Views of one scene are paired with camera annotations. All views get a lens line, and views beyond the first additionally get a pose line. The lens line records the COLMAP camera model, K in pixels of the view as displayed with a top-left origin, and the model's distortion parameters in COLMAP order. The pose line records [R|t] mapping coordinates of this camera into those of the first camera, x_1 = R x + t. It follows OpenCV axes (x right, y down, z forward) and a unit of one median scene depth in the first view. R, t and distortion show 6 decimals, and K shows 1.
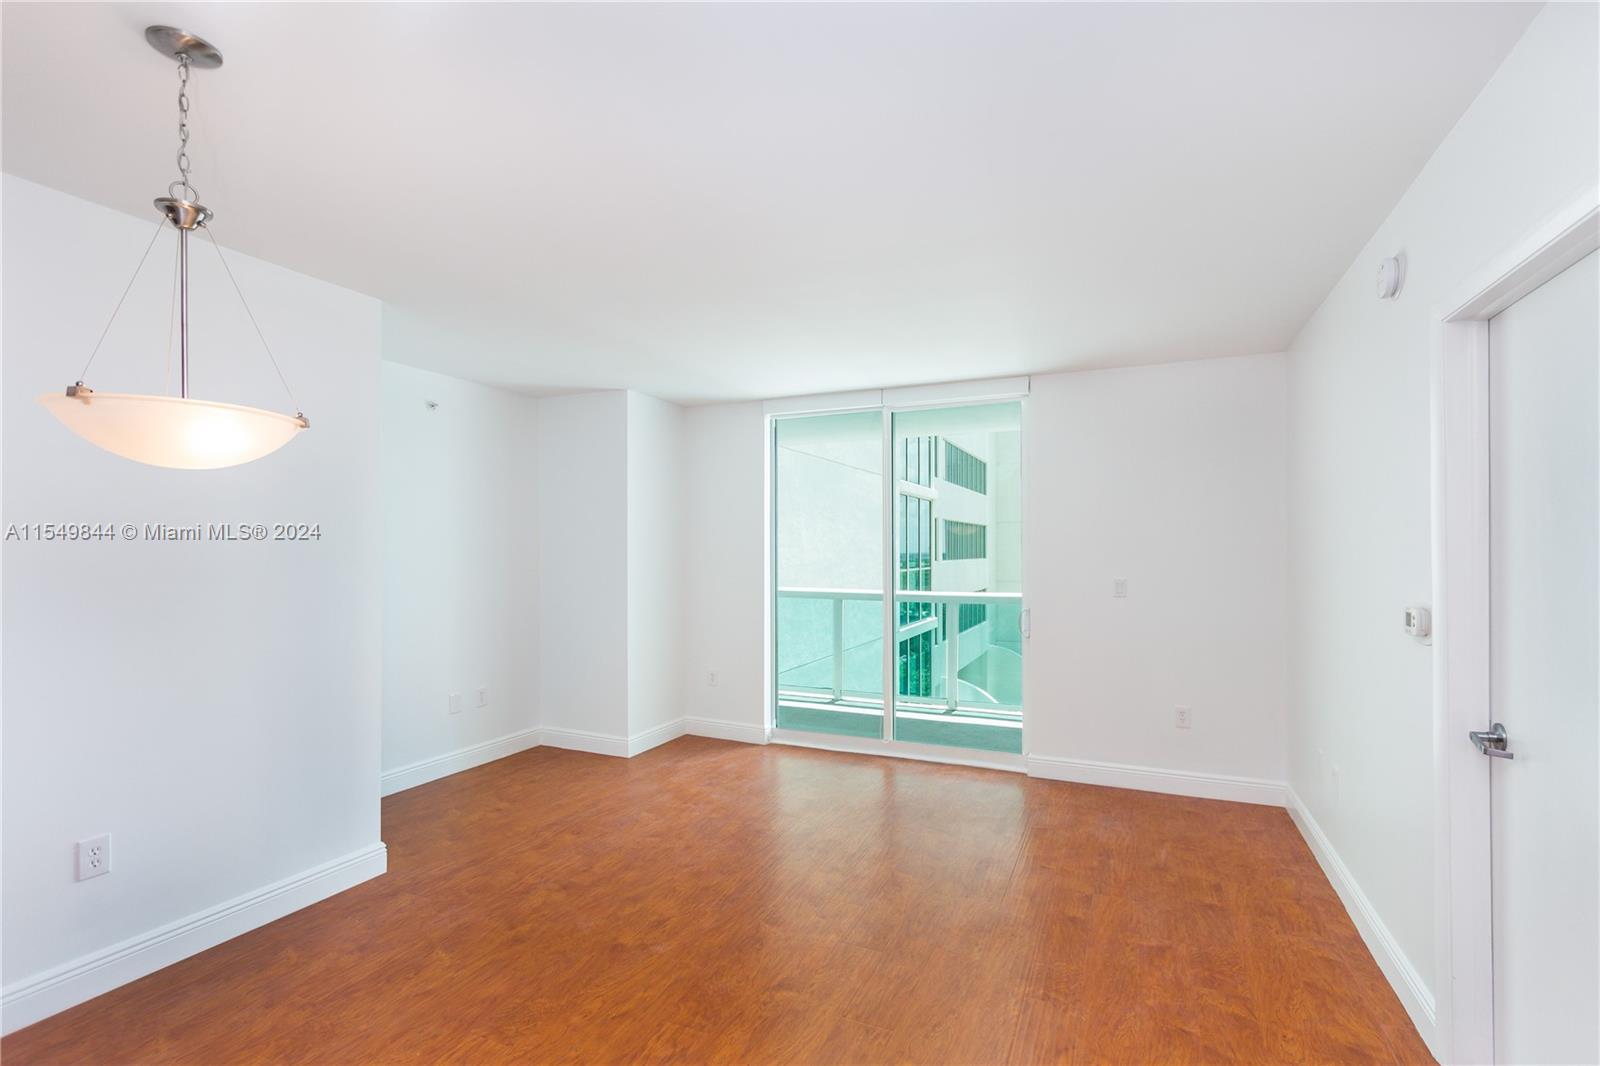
lens RADIAL K [[734.1, 0, 792.3], [0, 734.1, 550.2], [0, 0, 1]] dist [0.008603, -0.000092]
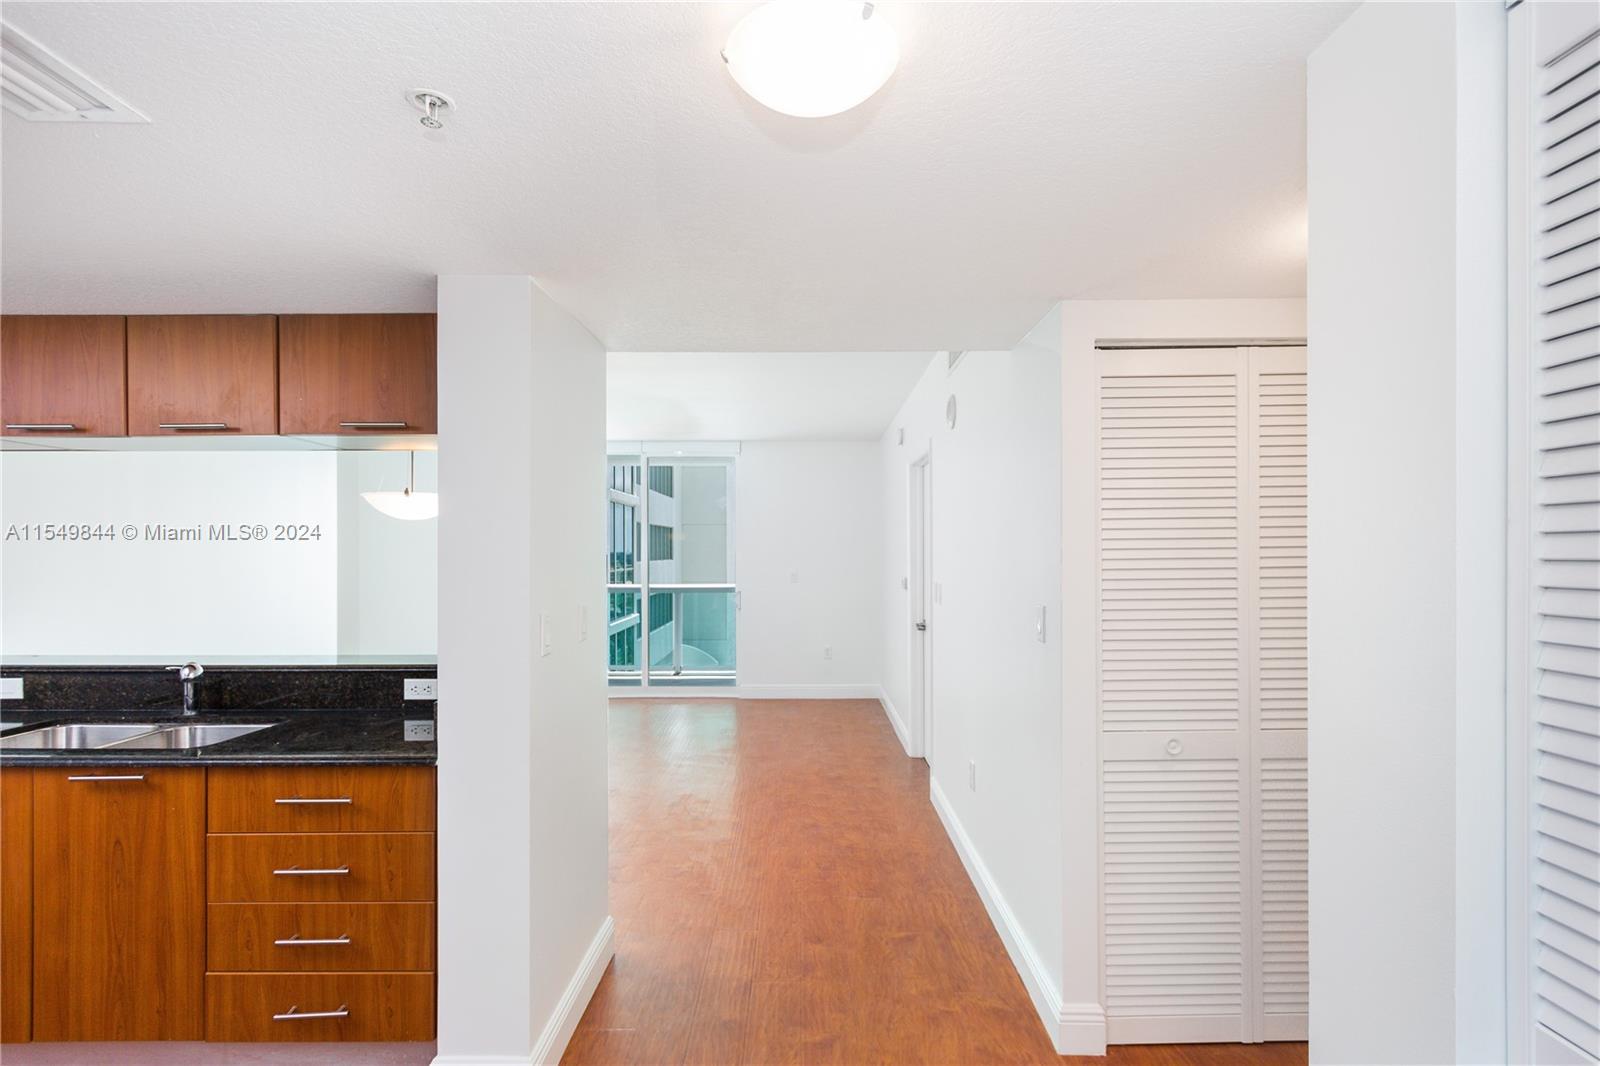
lens RADIAL K [[790.0, 0, 811.7], [0, 790.0, 543.2], [0, 0, 1]] dist [0.000391, 0.000035]
pose [[0.902401, 0.003694, 0.430882, -0.171528], [0.000584, 0.999952, -0.009795, -0.003318], [-0.430897, 0.009091, 0.902355, -0.375709]]
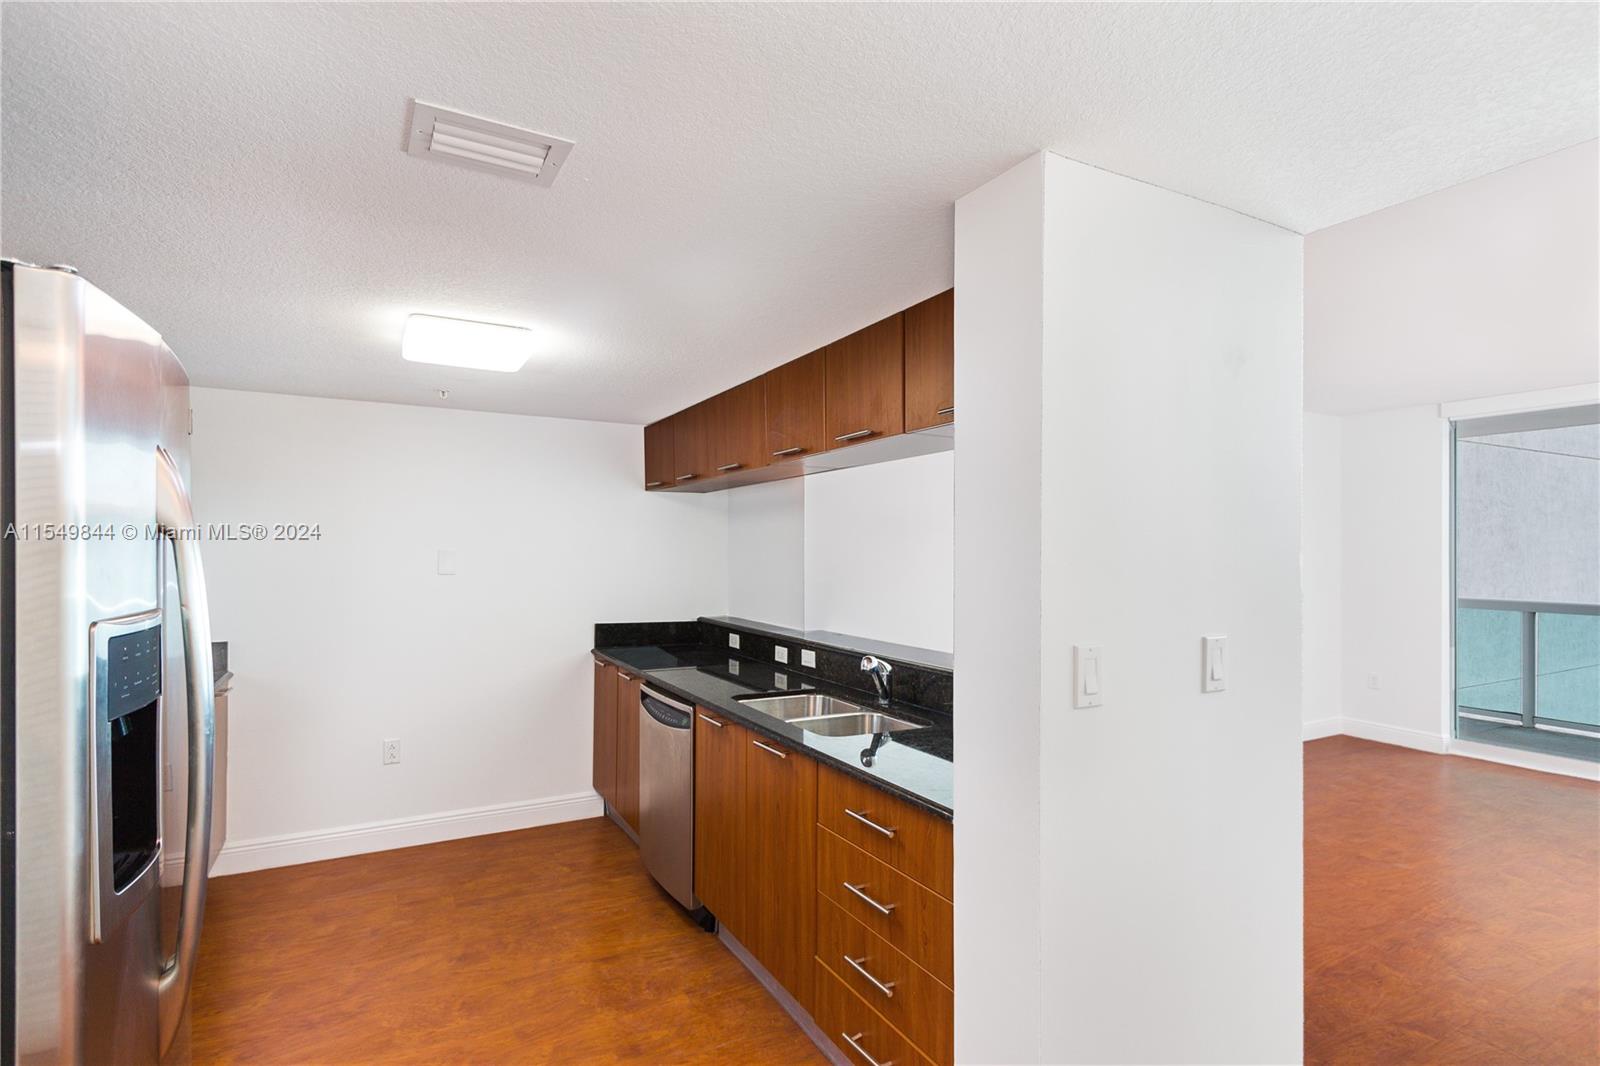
lens RADIAL K [[790.0, 0, 799.2], [0, 790.0, 543.8], [0, 0, 1]] dist [0.000391, 0.000035]
pose [[0.803050, -0.006787, -0.595874, -0.070808], [0.000059, 0.999936, -0.011309, -0.003082], [0.595912, 0.009047, 0.802999, -0.265728]]
